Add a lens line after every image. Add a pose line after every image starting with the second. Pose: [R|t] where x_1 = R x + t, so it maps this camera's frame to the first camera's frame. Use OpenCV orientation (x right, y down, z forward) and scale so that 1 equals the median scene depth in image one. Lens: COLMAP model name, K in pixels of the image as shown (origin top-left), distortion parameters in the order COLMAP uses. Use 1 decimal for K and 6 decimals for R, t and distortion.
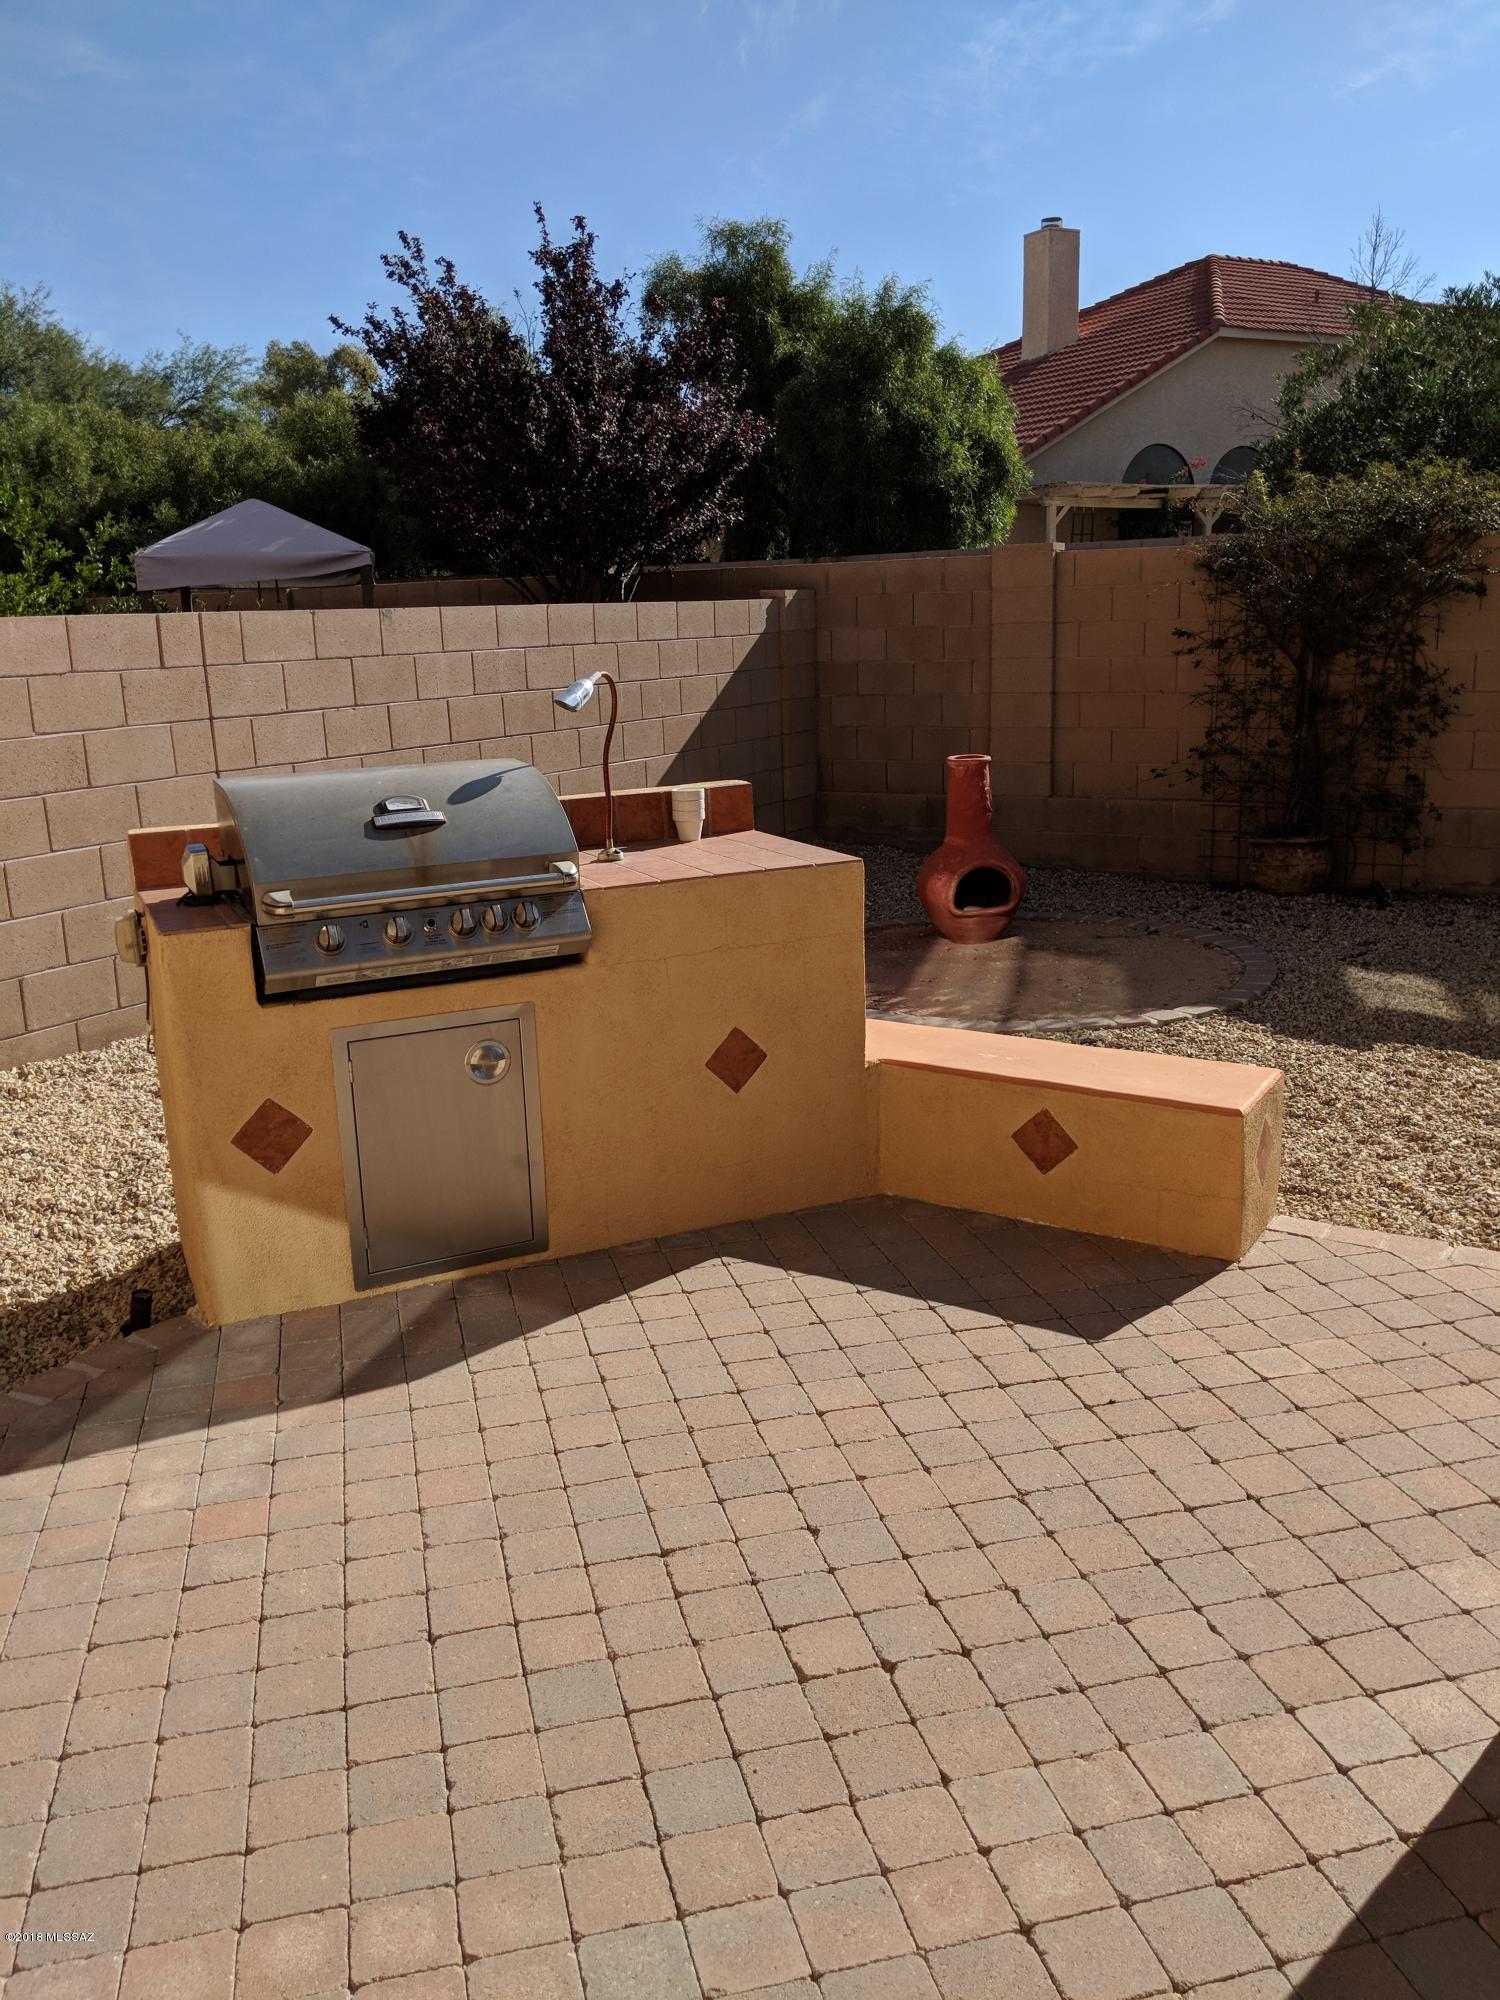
lens RADIAL K [[1596.1, 0, 738.5], [0, 1596.1, 1002.9], [0, 0, 1]] dist [0.097672, -0.191525]
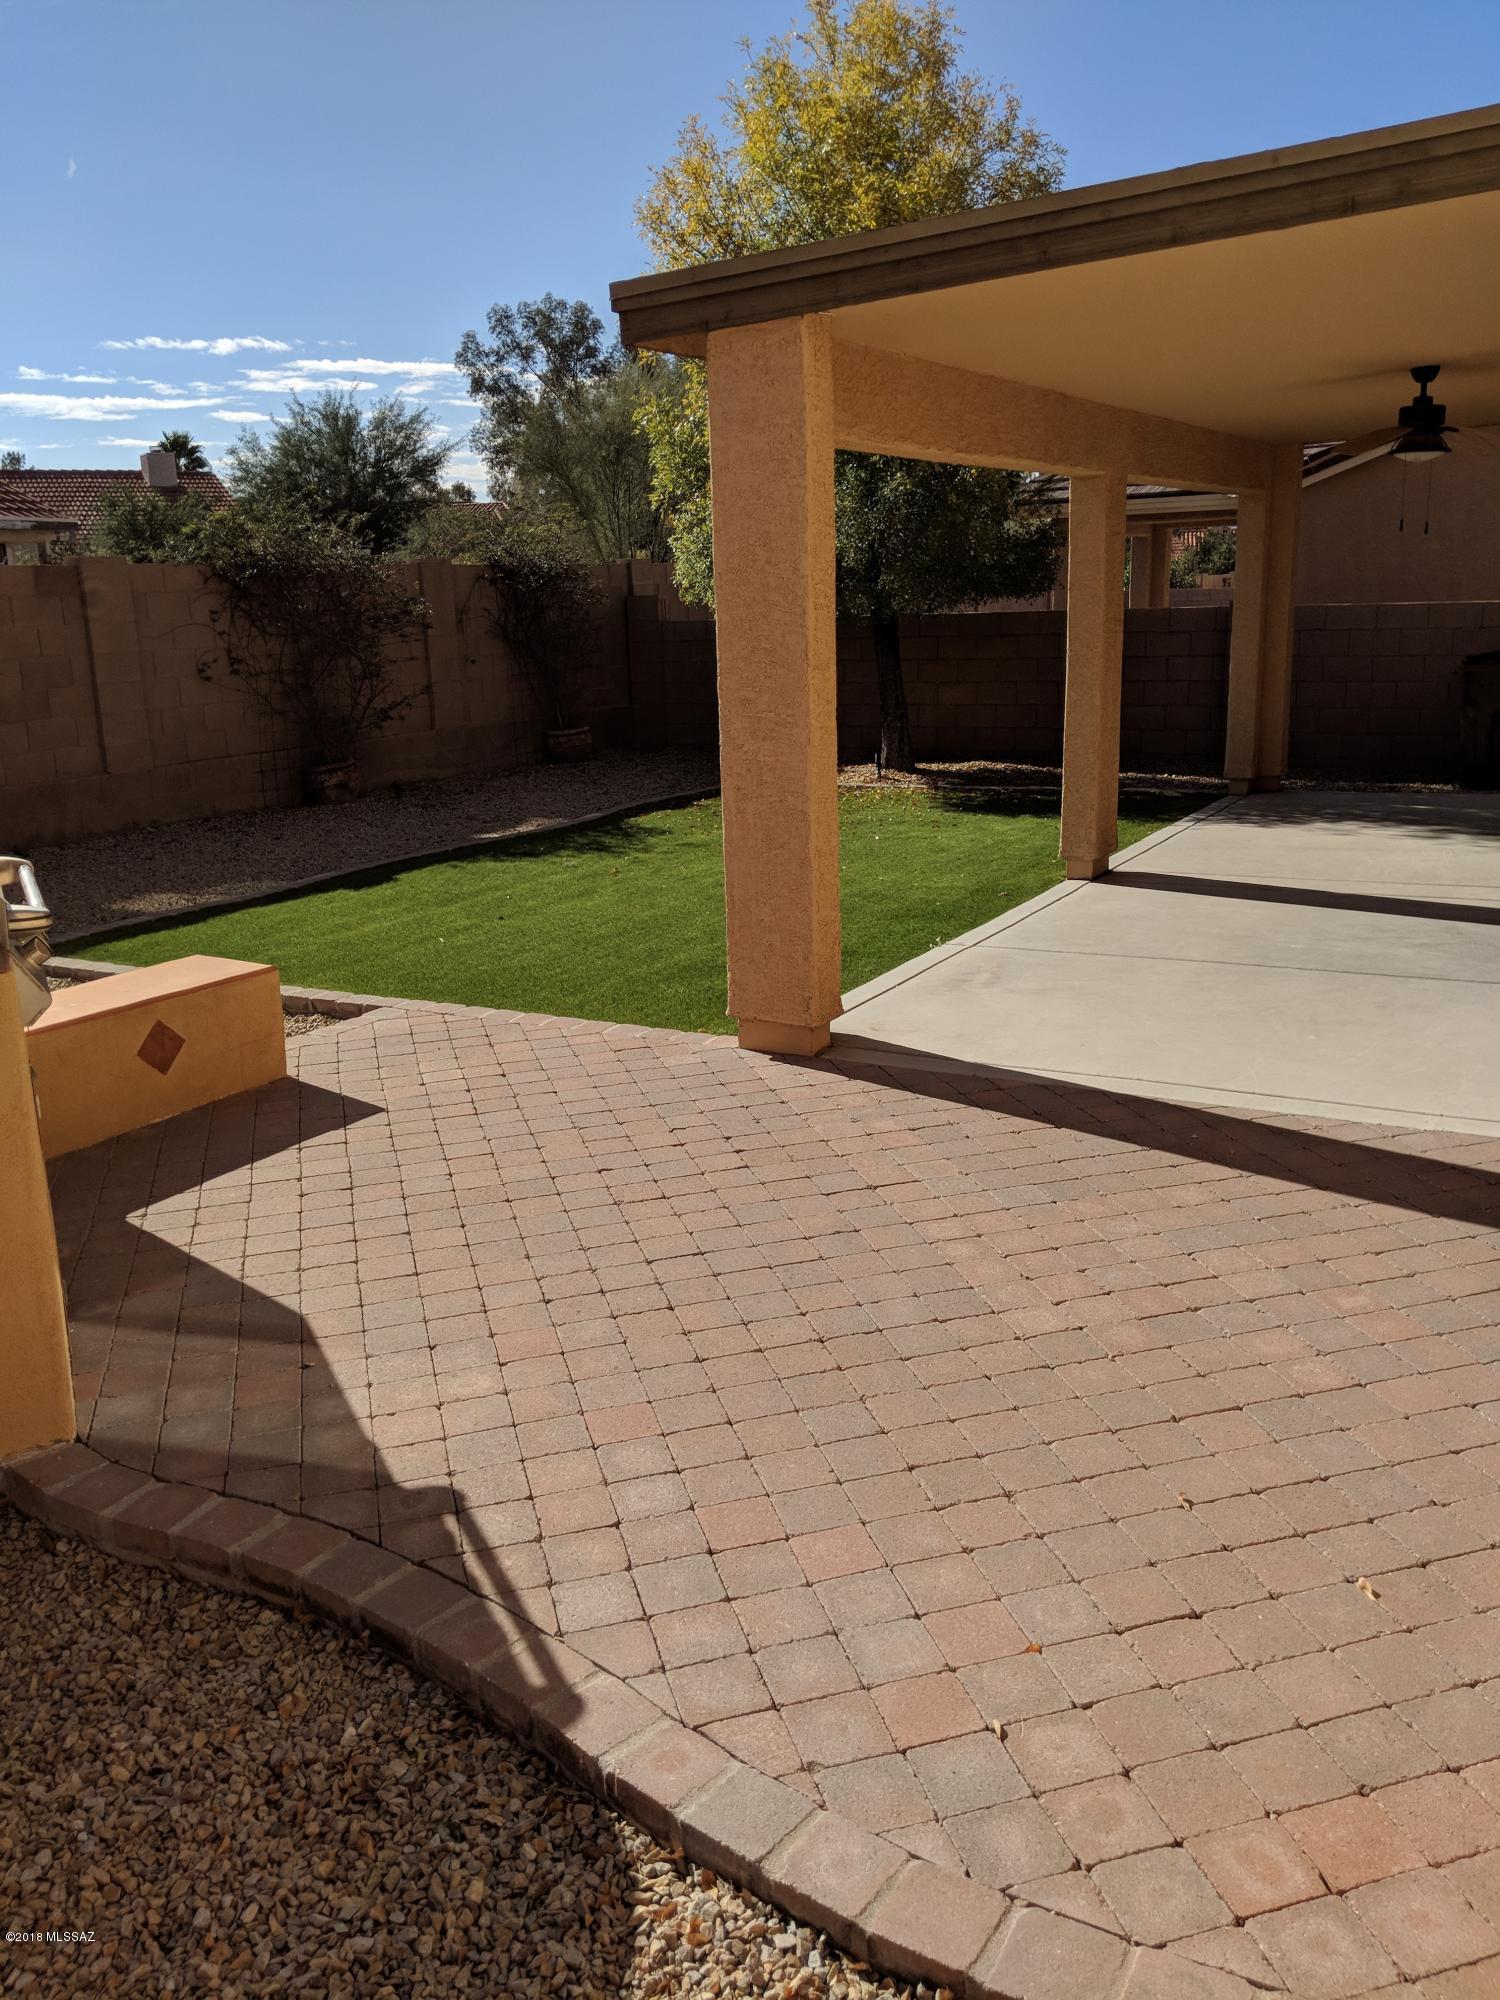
lens RADIAL K [[1596.1, 0, 738.5], [0, 1596.1, 1002.9], [0, 0, 1]] dist [0.097672, -0.191525]
pose [[-0.019999, -0.235394, 0.971694, -1.200151], [0.247758, 0.940408, 0.232914, -0.148322], [-0.968616, 0.245403, 0.039514, 0.592360]]
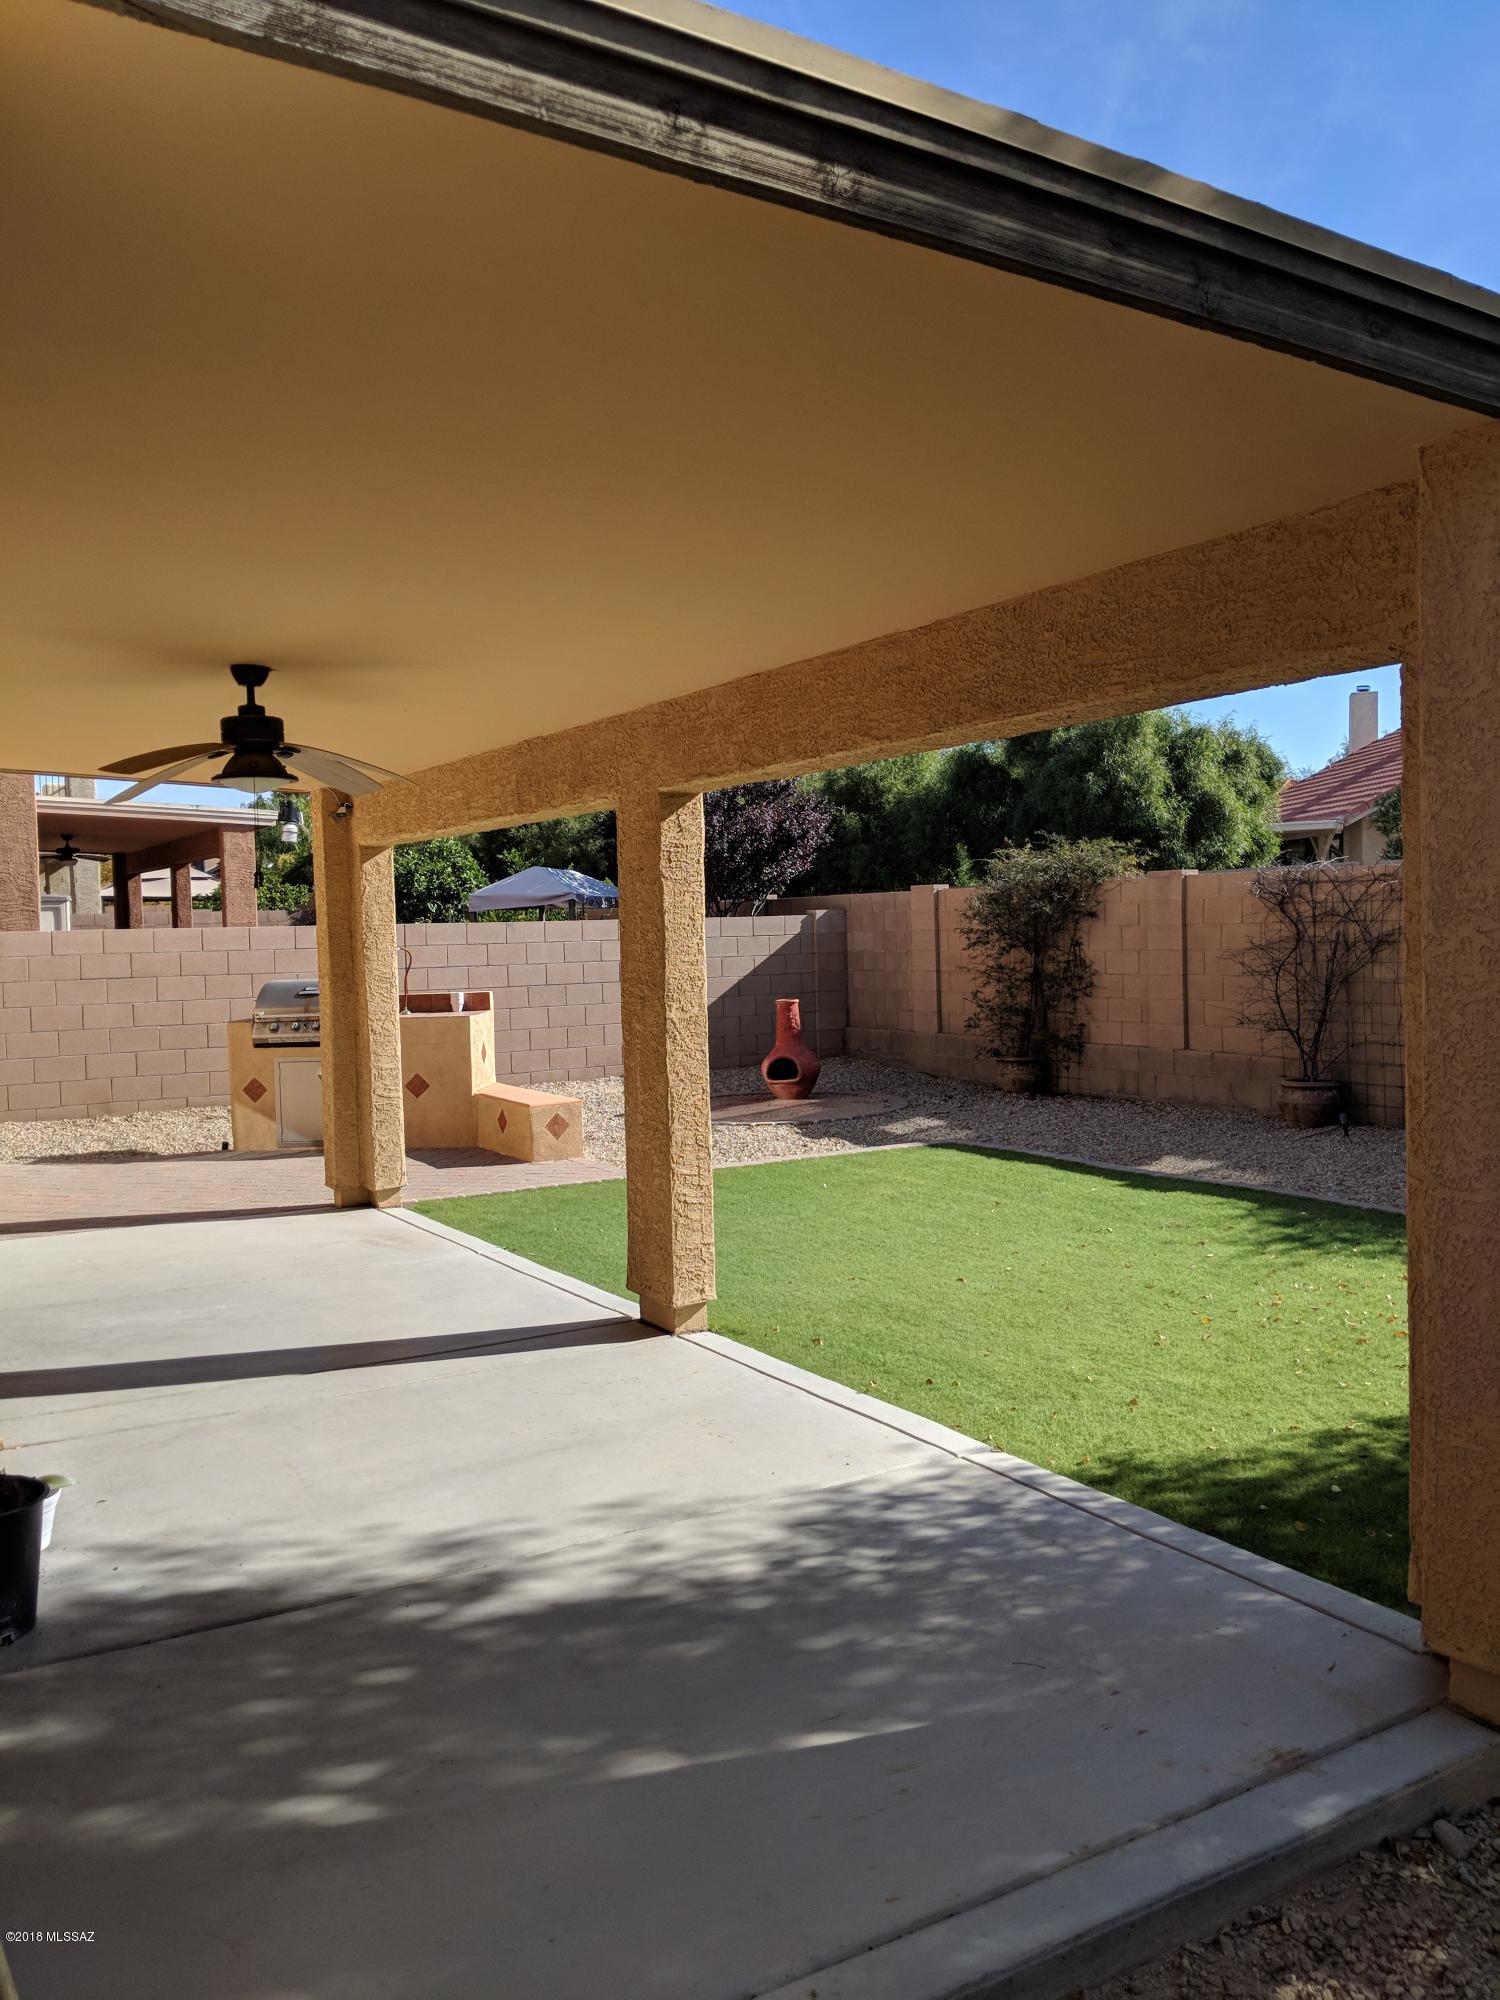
lens RADIAL K [[1596.1, 0, 738.5], [0, 1596.1, 1002.9], [0, 0, 1]] dist [0.097672, -0.191525]
pose [[0.881874, 0.030697, -0.470484, 0.873552], [-0.113781, 0.982242, -0.149183, 0.120170], [0.457549, 0.185092, 0.869707, -0.574823]]
